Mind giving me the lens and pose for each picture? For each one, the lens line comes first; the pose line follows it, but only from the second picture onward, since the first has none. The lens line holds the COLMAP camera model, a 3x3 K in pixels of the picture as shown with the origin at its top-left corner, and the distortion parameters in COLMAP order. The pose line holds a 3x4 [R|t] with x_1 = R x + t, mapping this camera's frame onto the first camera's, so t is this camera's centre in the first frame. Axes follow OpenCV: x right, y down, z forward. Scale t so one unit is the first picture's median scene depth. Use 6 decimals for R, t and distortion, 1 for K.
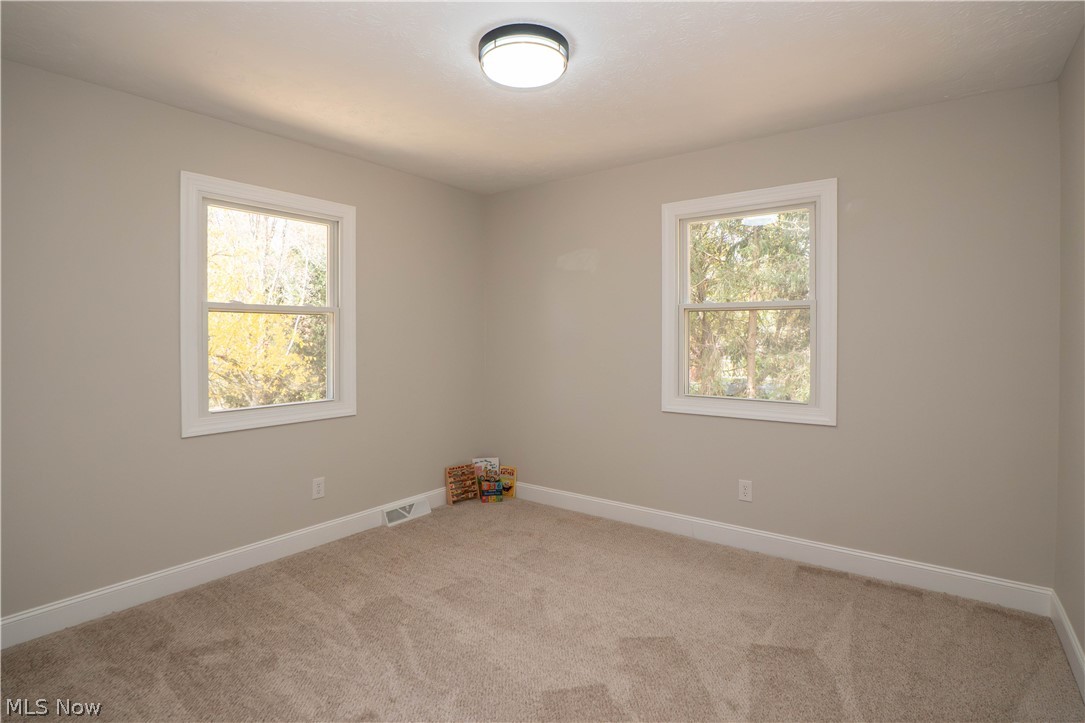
lens RADIAL K [[543.3, 0, 537.0], [0, 543.3, 345.7], [0, 0, 1]] dist [-0.030365, 0.000448]
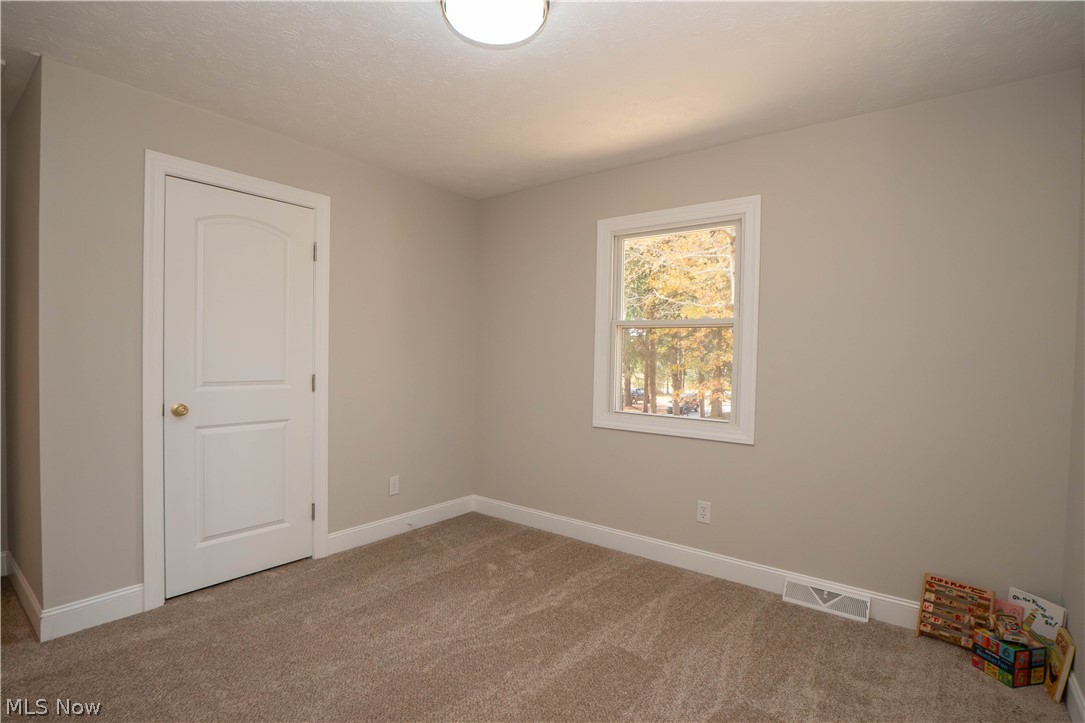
lens RADIAL K [[531.9, 0, 521.5], [0, 531.9, 362.6], [0, 0, 1]] dist [-0.032676, 0.000145]
pose [[-0.035331, 0.021007, -0.999155, 0.498199], [-0.033739, 0.999184, 0.022201, -0.004712], [0.998806, 0.034495, -0.034594, 0.681243]]
